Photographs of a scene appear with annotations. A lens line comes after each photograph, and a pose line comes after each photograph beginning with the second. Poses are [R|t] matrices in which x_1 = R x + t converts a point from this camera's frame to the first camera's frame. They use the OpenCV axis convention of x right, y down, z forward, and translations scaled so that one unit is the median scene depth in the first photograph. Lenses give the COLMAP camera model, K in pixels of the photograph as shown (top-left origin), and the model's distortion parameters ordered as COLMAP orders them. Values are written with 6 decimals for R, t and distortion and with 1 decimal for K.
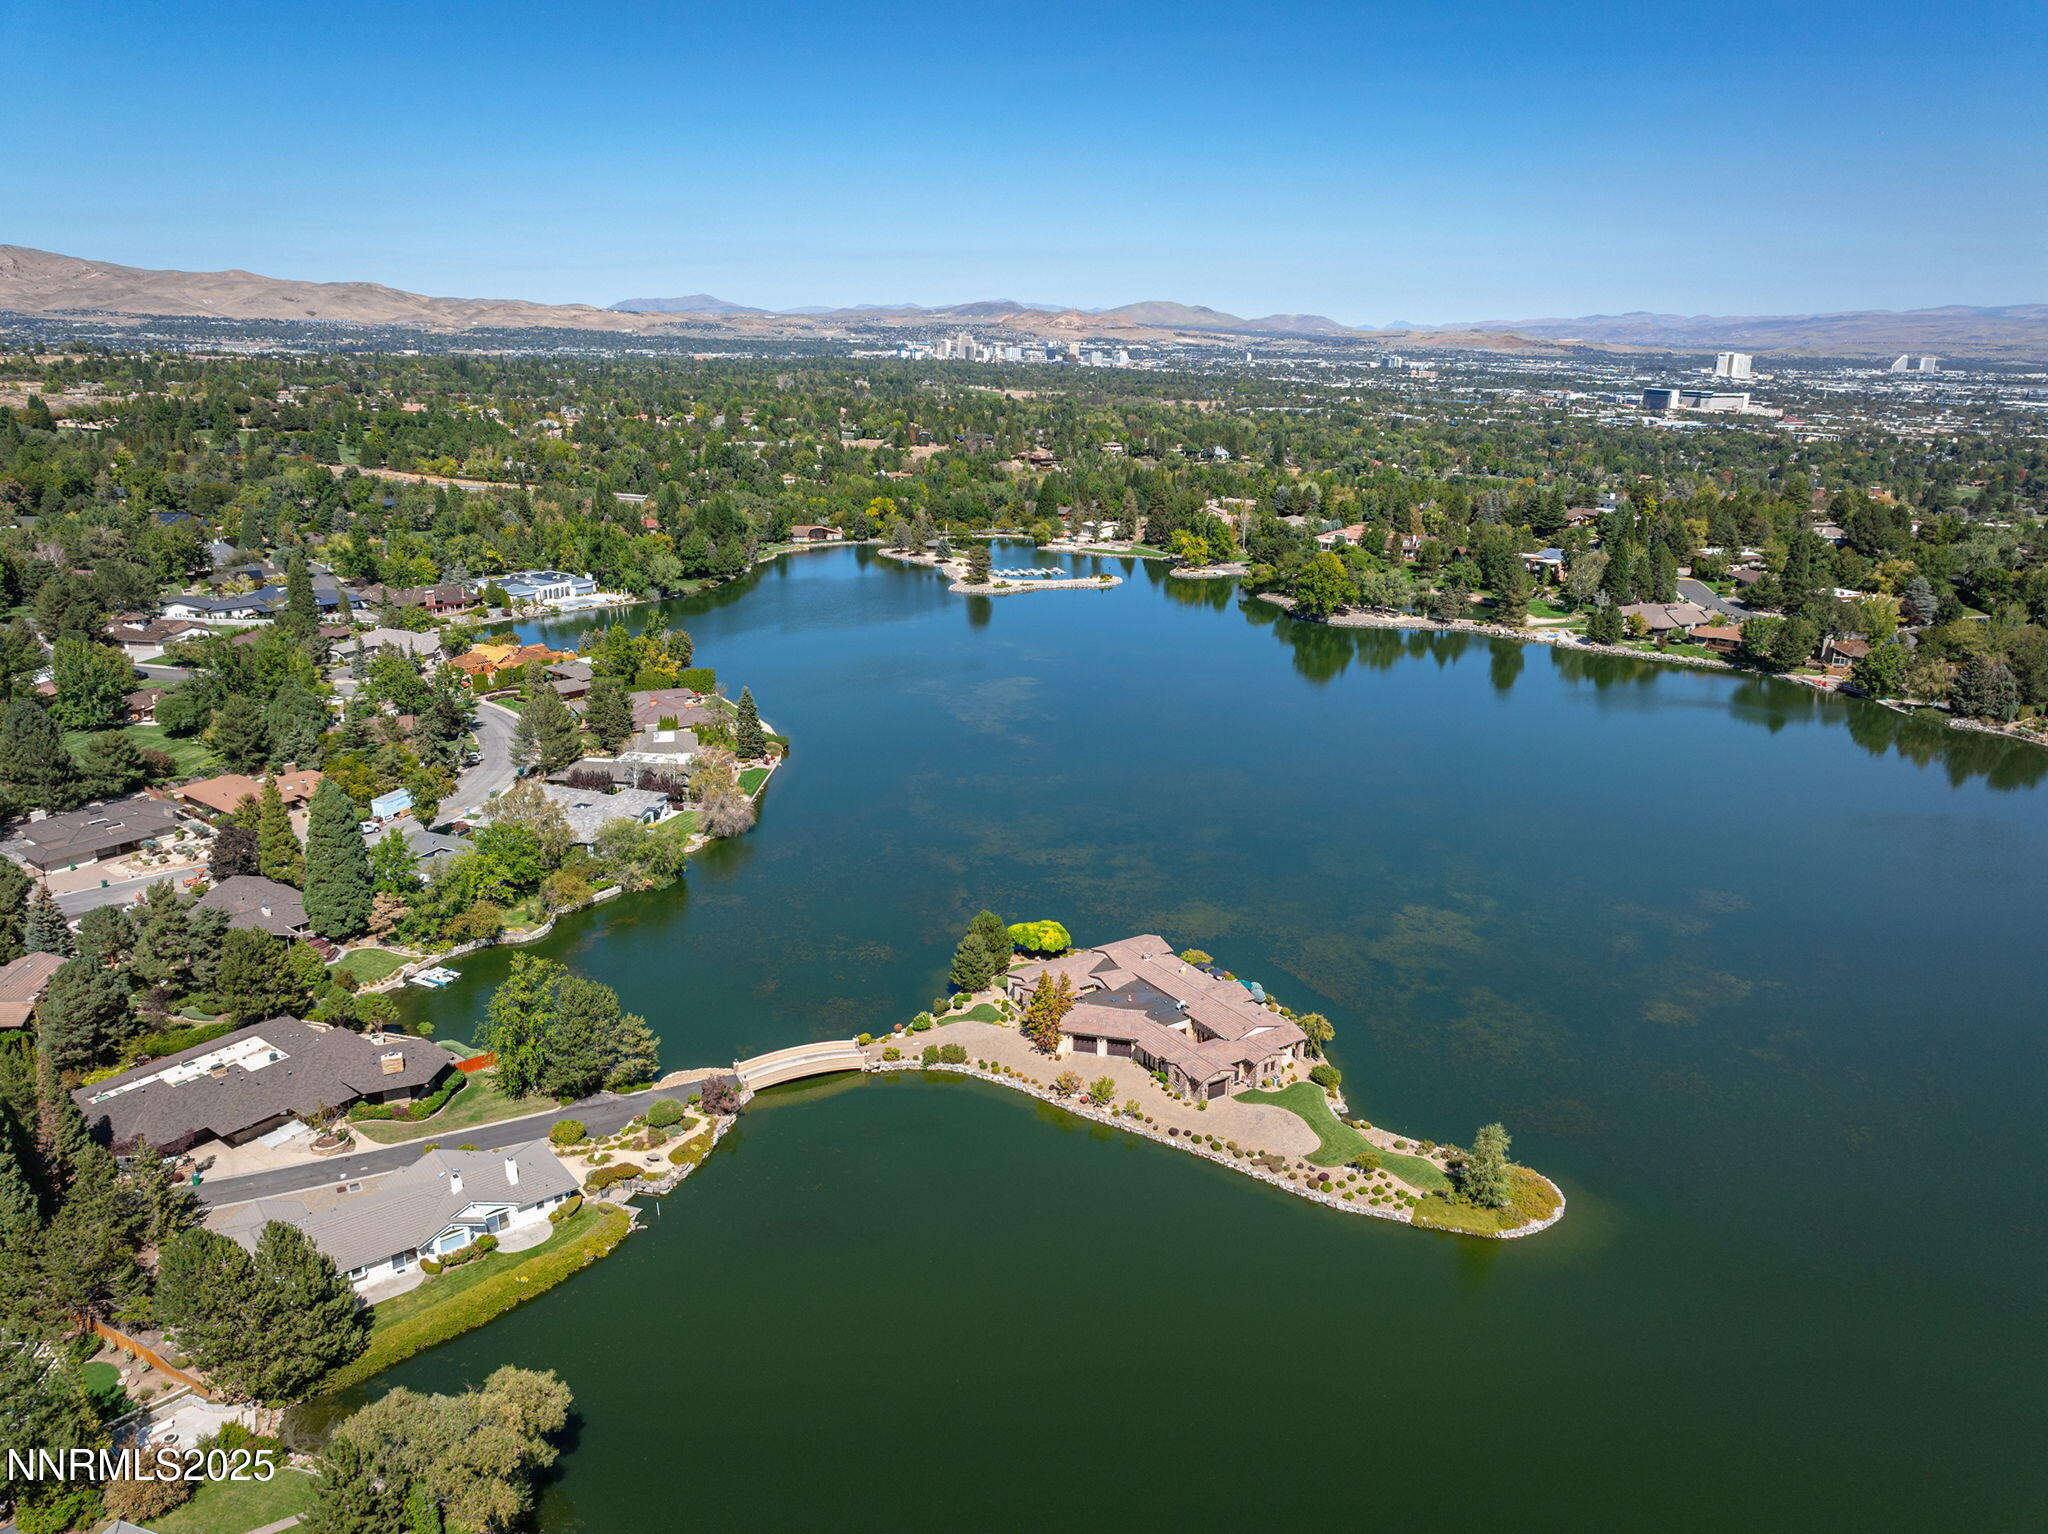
lens RADIAL K [[1458.8, 0, 1024.0], [0, 1458.8, 767.0], [0, 0, 1]] dist [-0.030517, 0.016332]
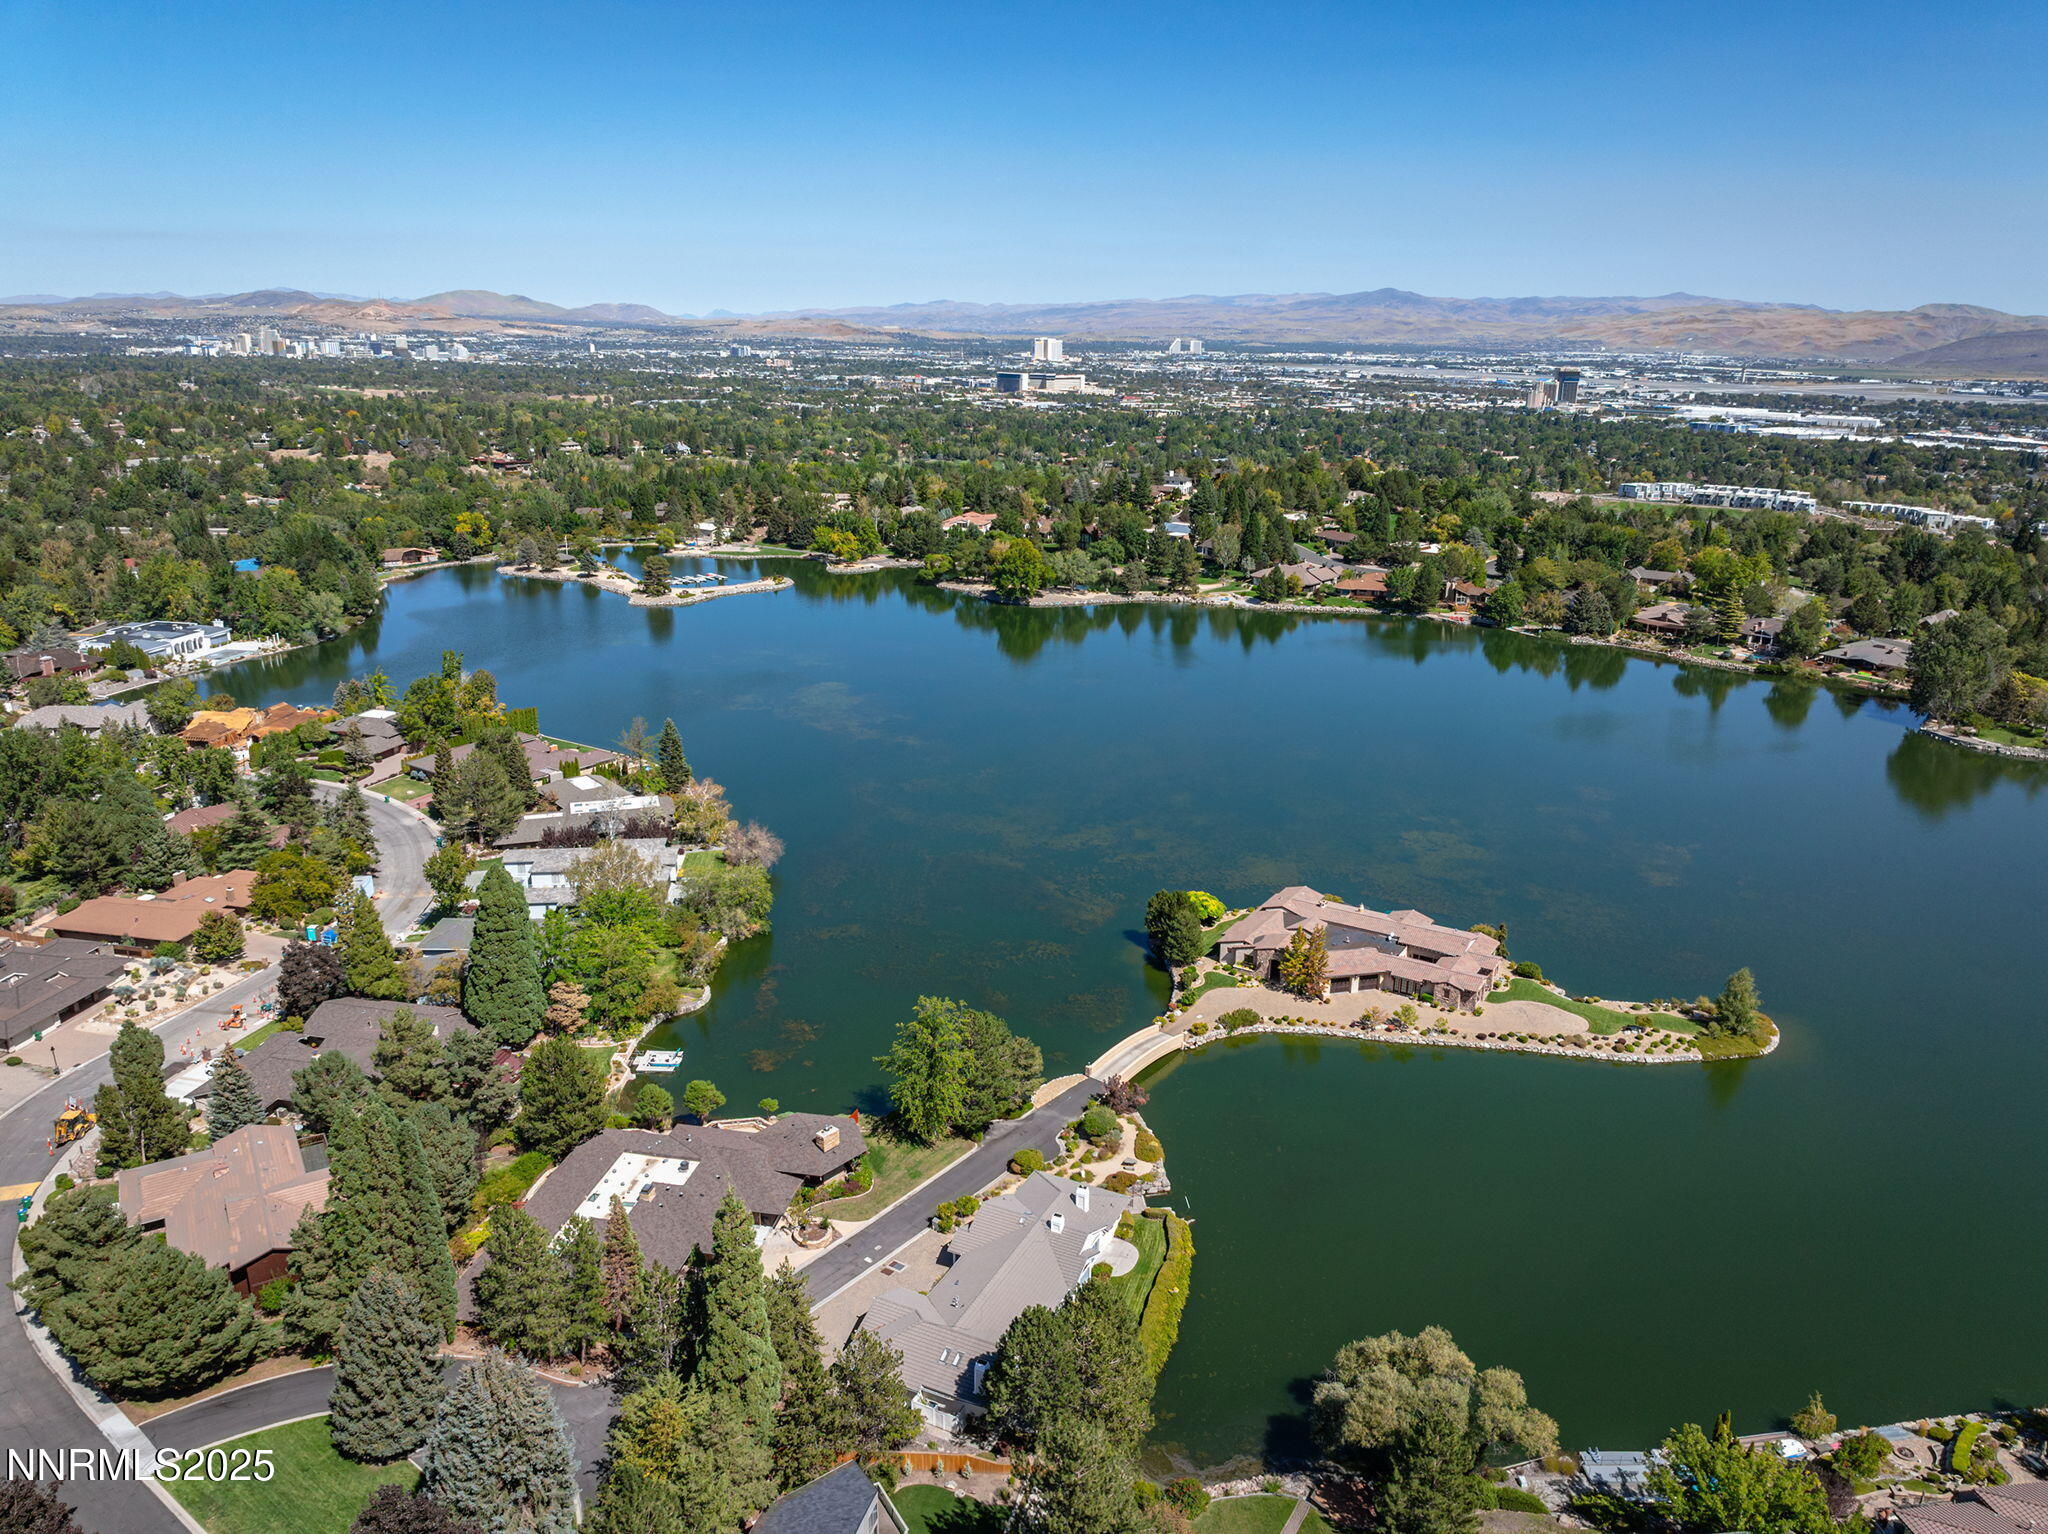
lens RADIAL K [[1458.8, 0, 1024.0], [0, 1458.8, 767.0], [0, 0, 1]] dist [-0.030517, 0.016332]
pose [[0.899913, -0.128418, 0.416731, -0.212403], [0.125331, 0.991501, 0.034891, -0.015658], [-0.417670, 0.020830, 0.908360, 0.027511]]
